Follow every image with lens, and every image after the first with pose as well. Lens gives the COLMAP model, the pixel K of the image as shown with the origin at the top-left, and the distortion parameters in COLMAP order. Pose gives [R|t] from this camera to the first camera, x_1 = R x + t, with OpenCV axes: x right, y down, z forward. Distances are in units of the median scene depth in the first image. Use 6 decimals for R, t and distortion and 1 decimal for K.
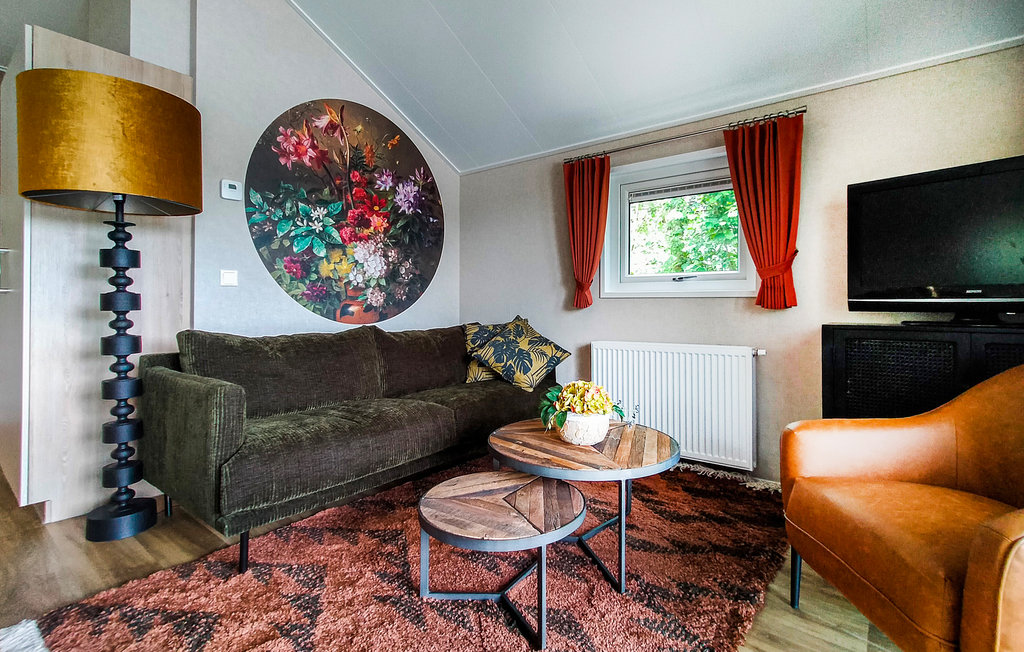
lens RADIAL K [[492.4, 0, 511.4], [0, 492.4, 302.3], [0, 0, 1]] dist [0.000988, 0.000247]
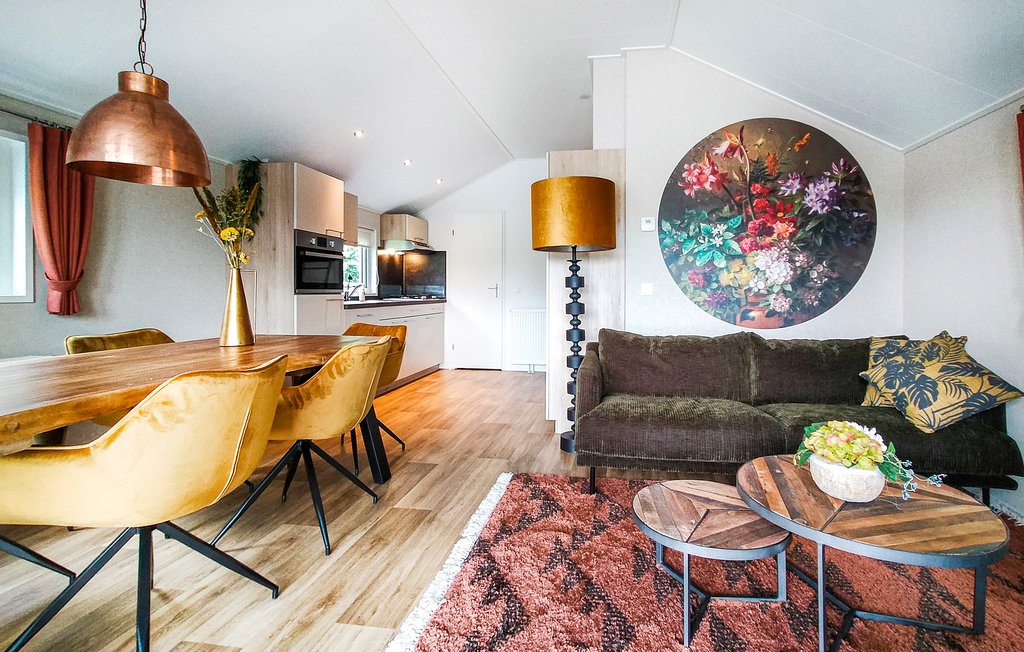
lens RADIAL K [[468.0, 0, 511.0], [0, 468.0, 292.3], [0, 0, 1]] dist [-0.001155, -0.000082]
pose [[0.456123, -0.004666, -0.889905, 0.349705], [0.011434, 0.999934, 0.000618, -0.041669], [0.889843, -0.010457, 0.456146, 0.074919]]
